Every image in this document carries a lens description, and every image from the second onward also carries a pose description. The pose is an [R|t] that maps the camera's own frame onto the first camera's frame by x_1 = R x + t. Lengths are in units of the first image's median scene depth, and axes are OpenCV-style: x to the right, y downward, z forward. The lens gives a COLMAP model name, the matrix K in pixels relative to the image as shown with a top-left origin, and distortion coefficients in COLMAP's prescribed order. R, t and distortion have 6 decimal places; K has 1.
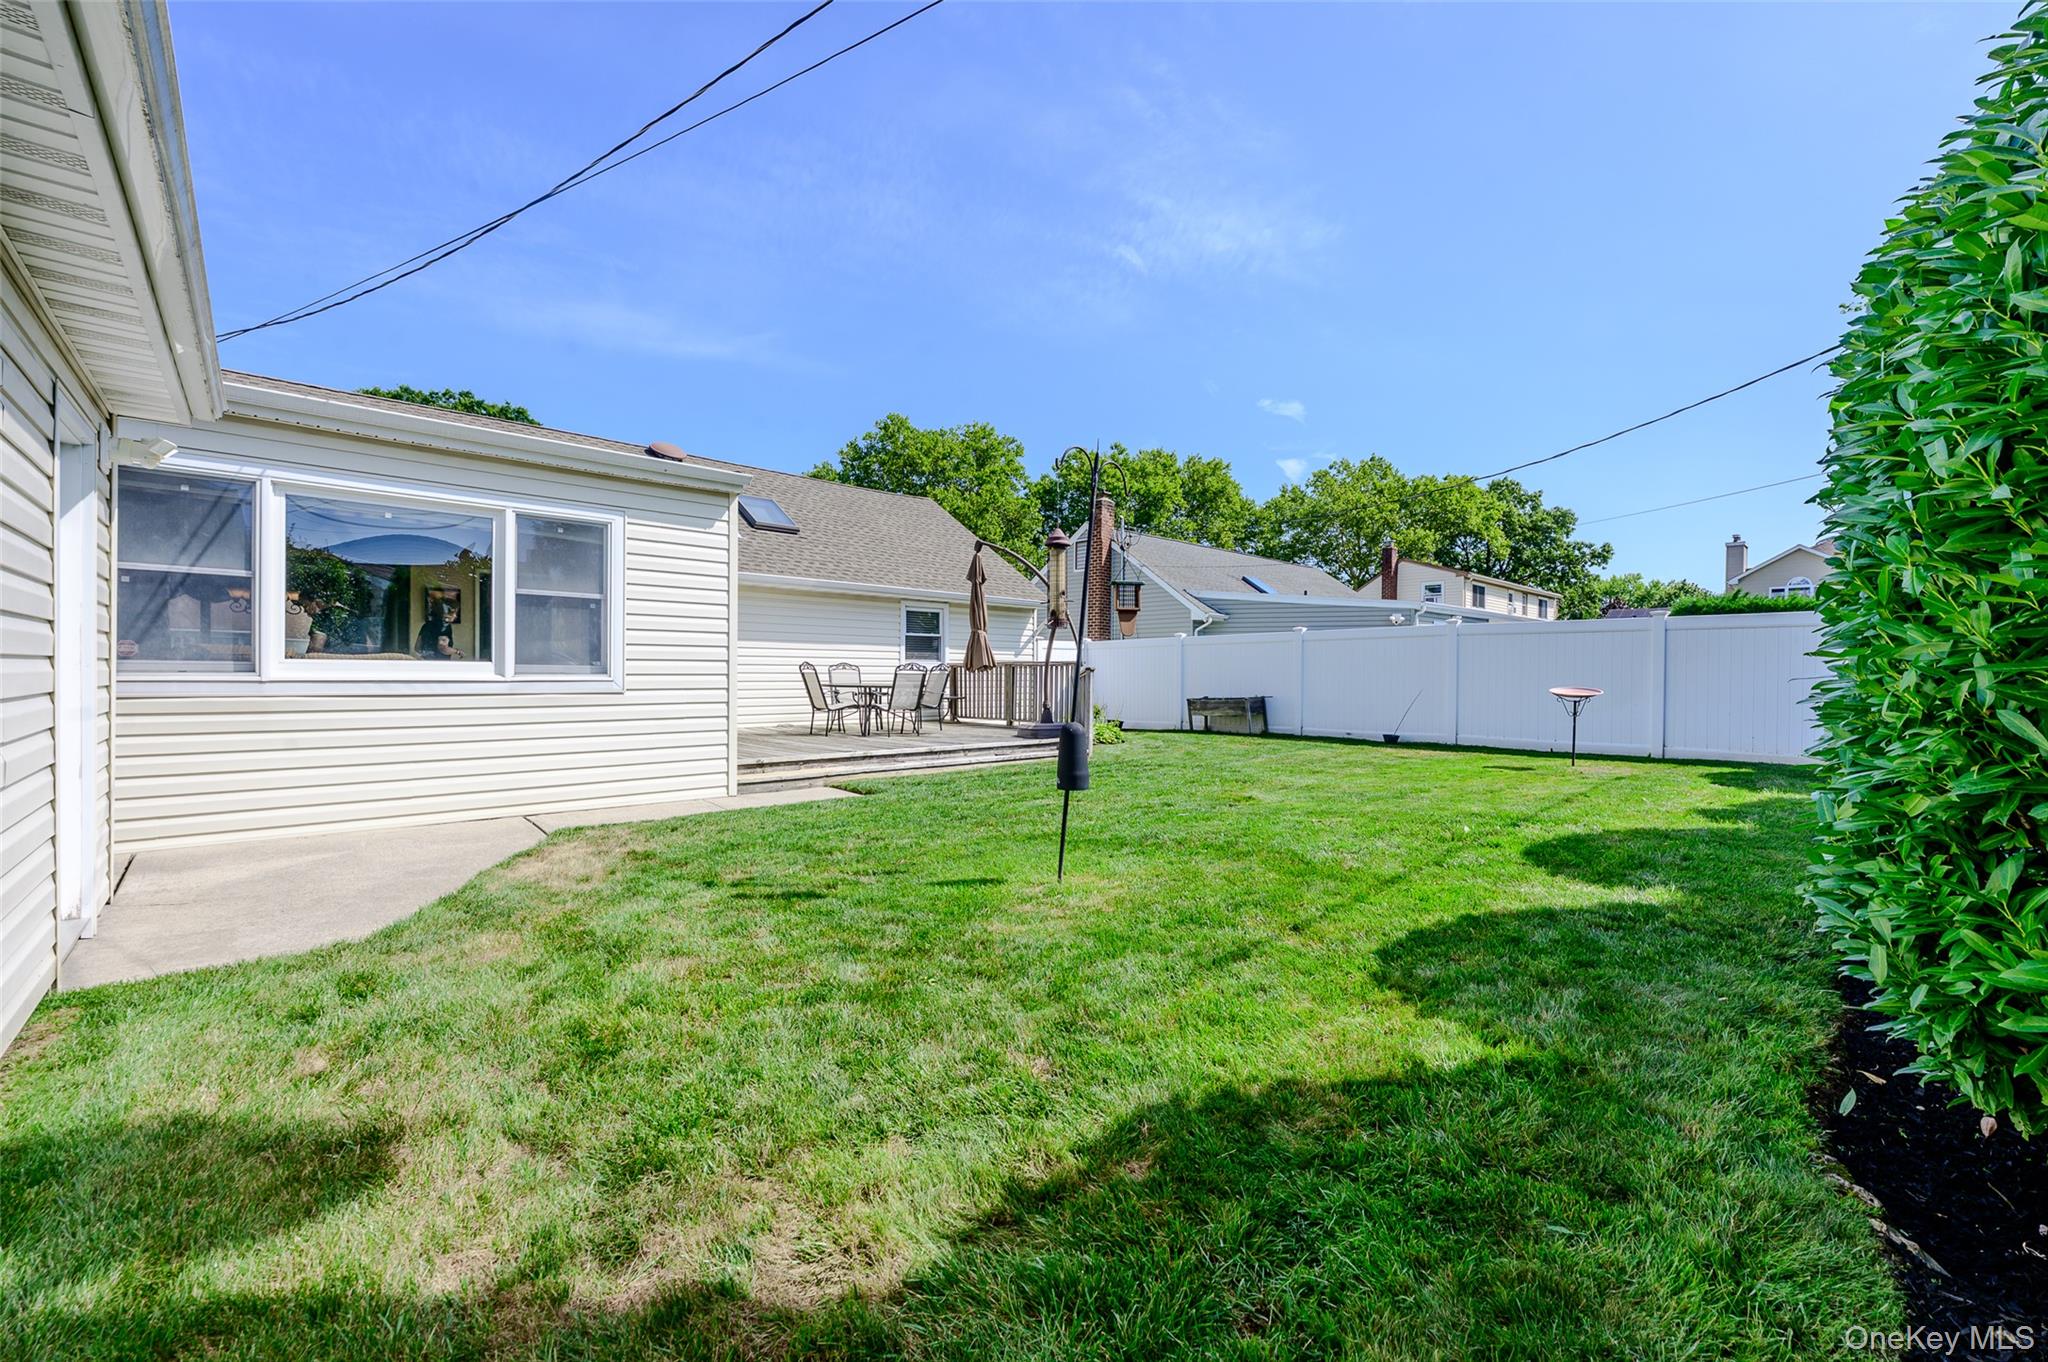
lens RADIAL K [[821.3, 0, 1025.2], [0, 821.3, 676.1], [0, 0, 1]] dist [-0.002563, 0.000091]
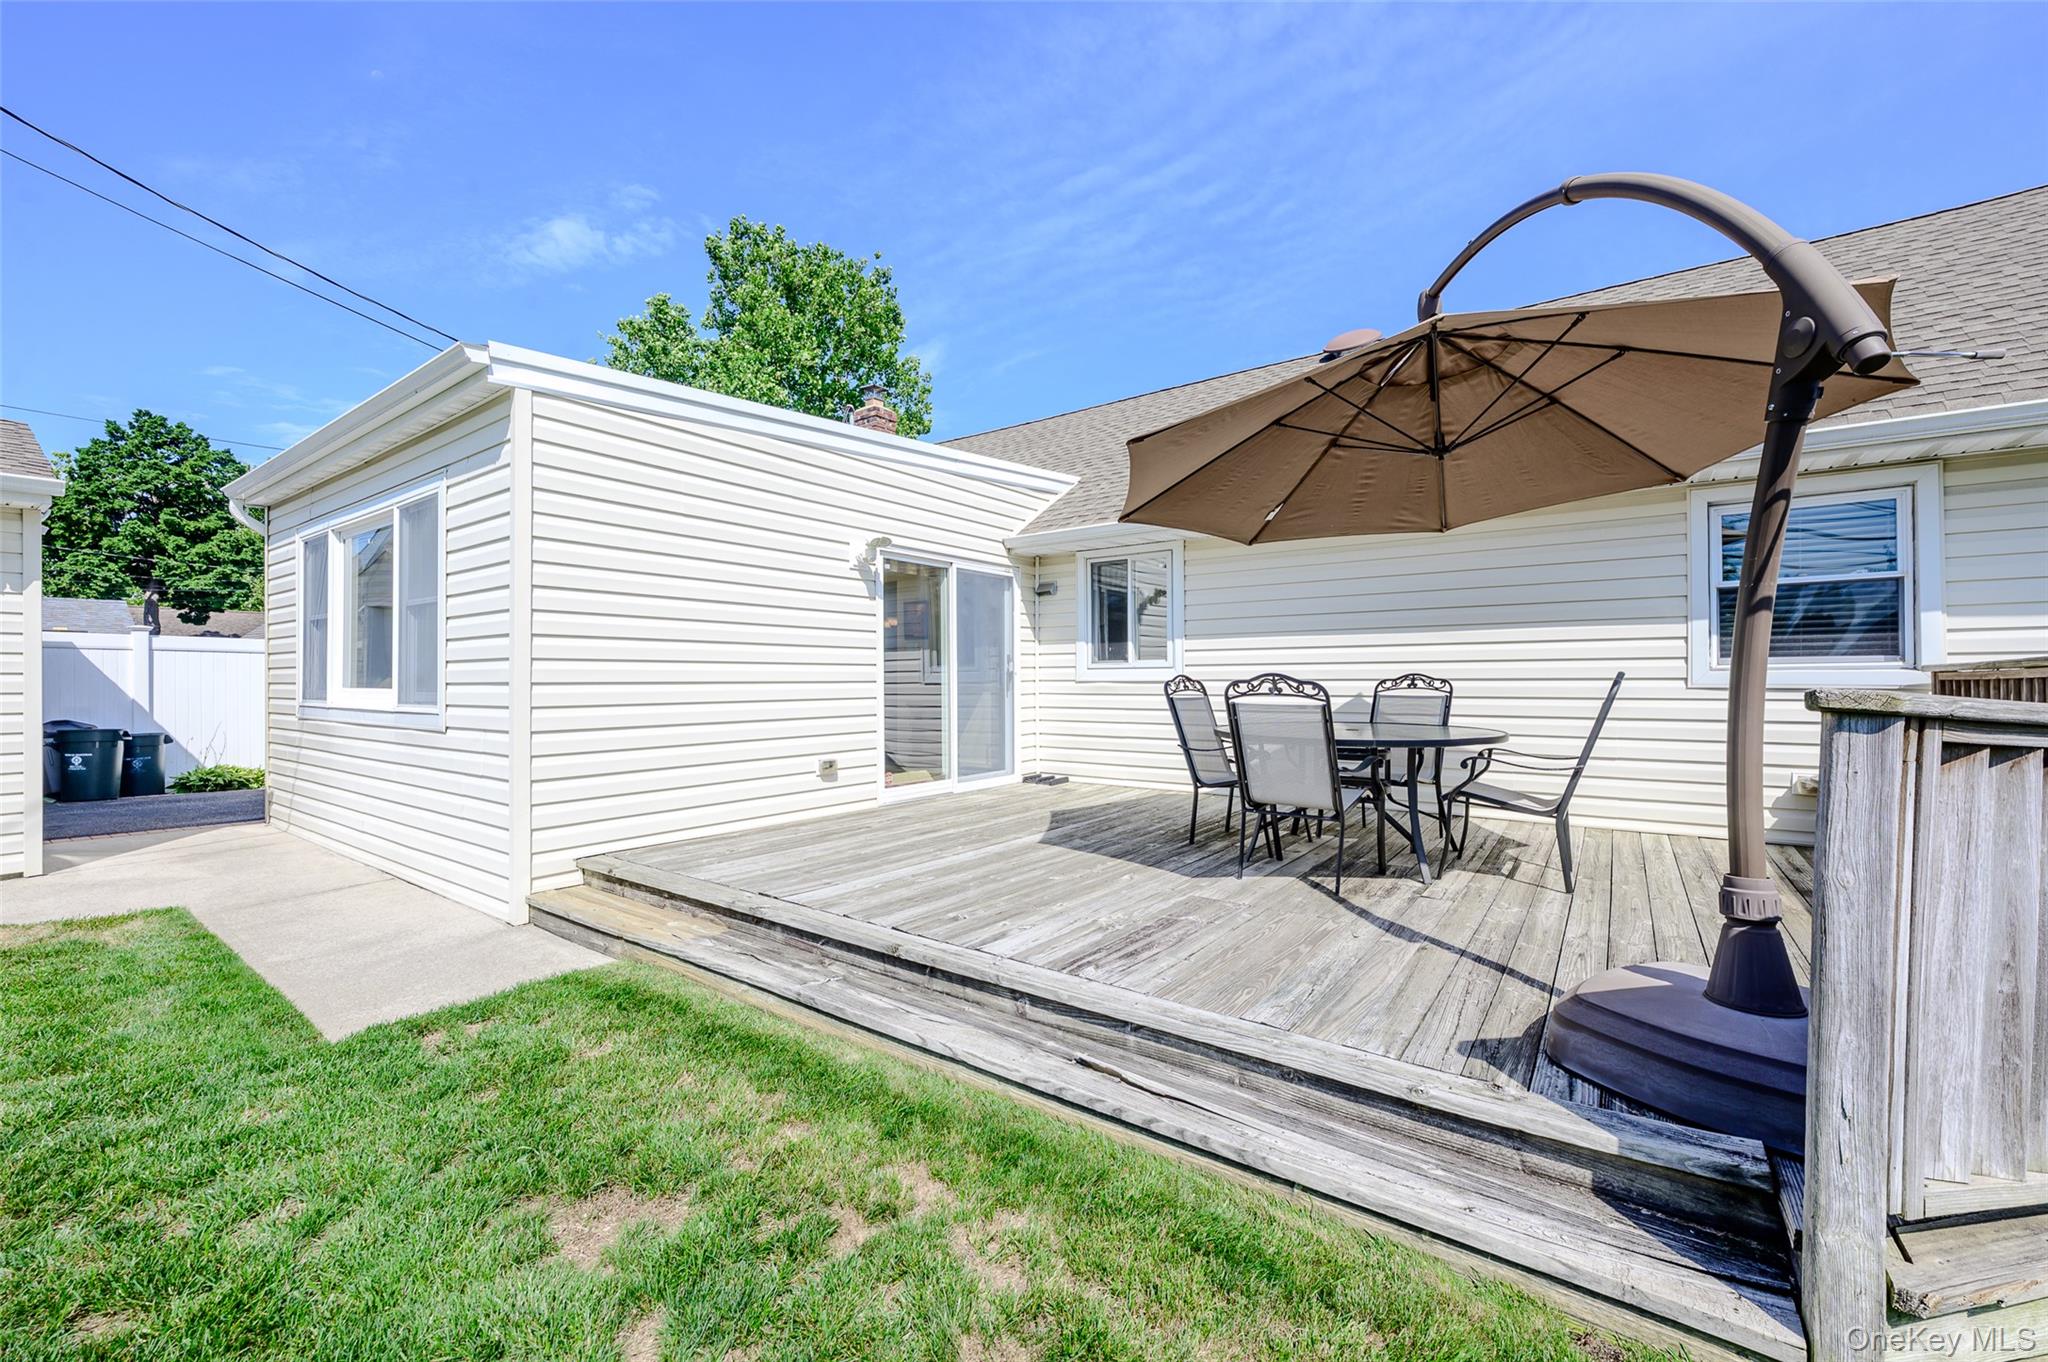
lens RADIAL K [[821.3, 0, 1025.2], [0, 821.3, 676.1], [0, 0, 1]] dist [-0.002563, 0.000091]
pose [[0.188727, -0.015093, -0.981914, 0.148428], [0.002716, 0.999886, -0.014847, -0.008713], [0.982026, 0.000135, 0.188747, 0.696221]]
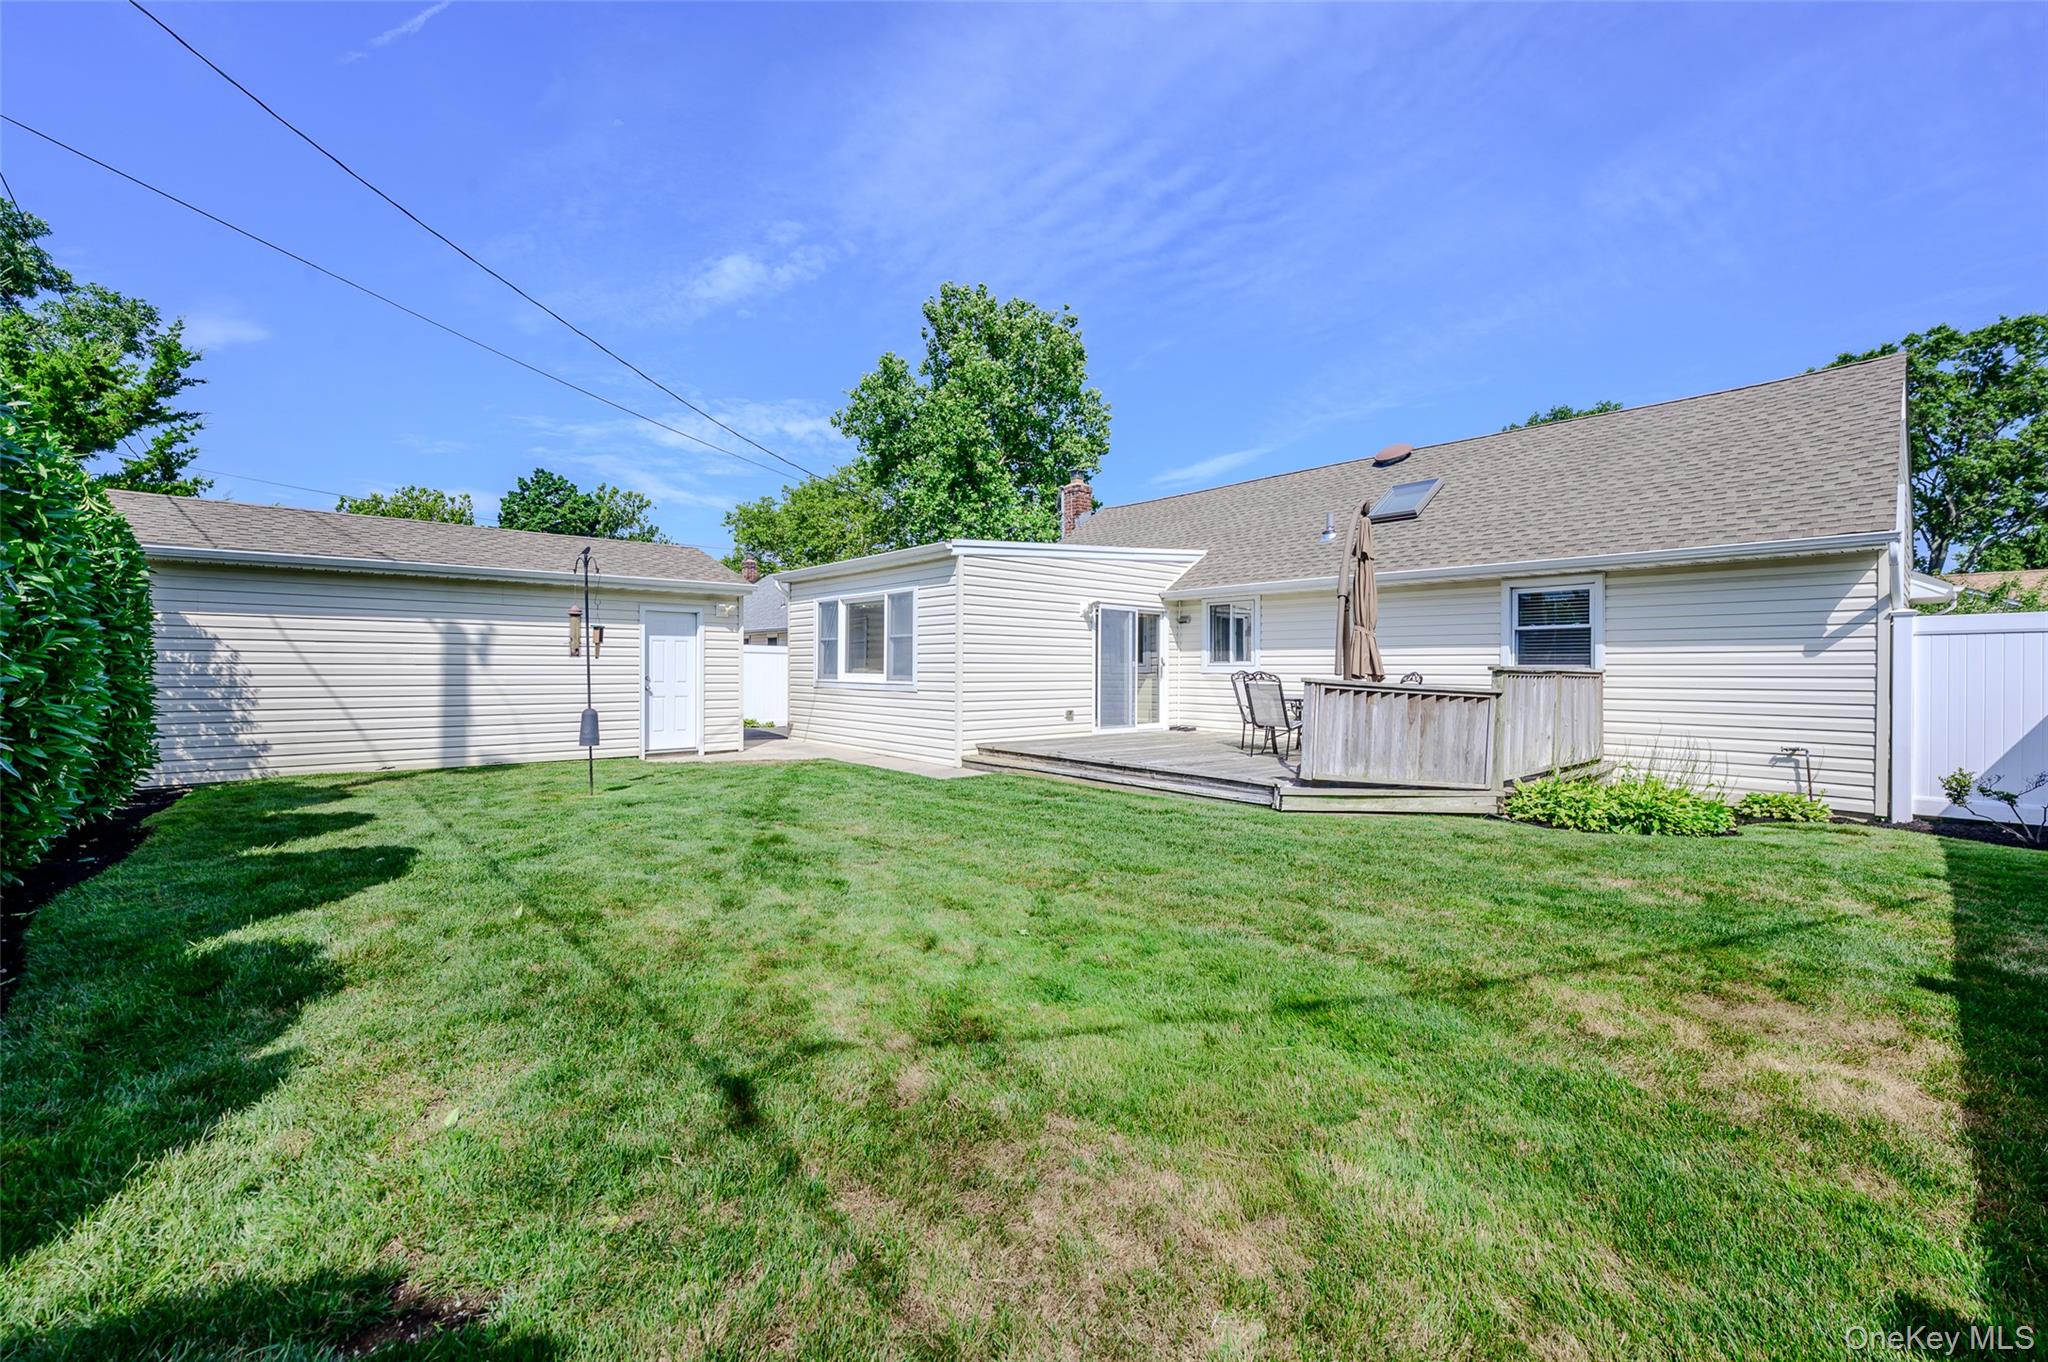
lens RADIAL K [[821.3, 0, 1025.2], [0, 821.3, 676.1], [0, 0, 1]] dist [-0.002563, 0.000091]
pose [[-0.019315, -0.001336, -0.999813, 0.596680], [-0.008493, 0.999963, -0.001172, -0.006753], [0.999777, 0.008468, -0.019325, 0.644590]]
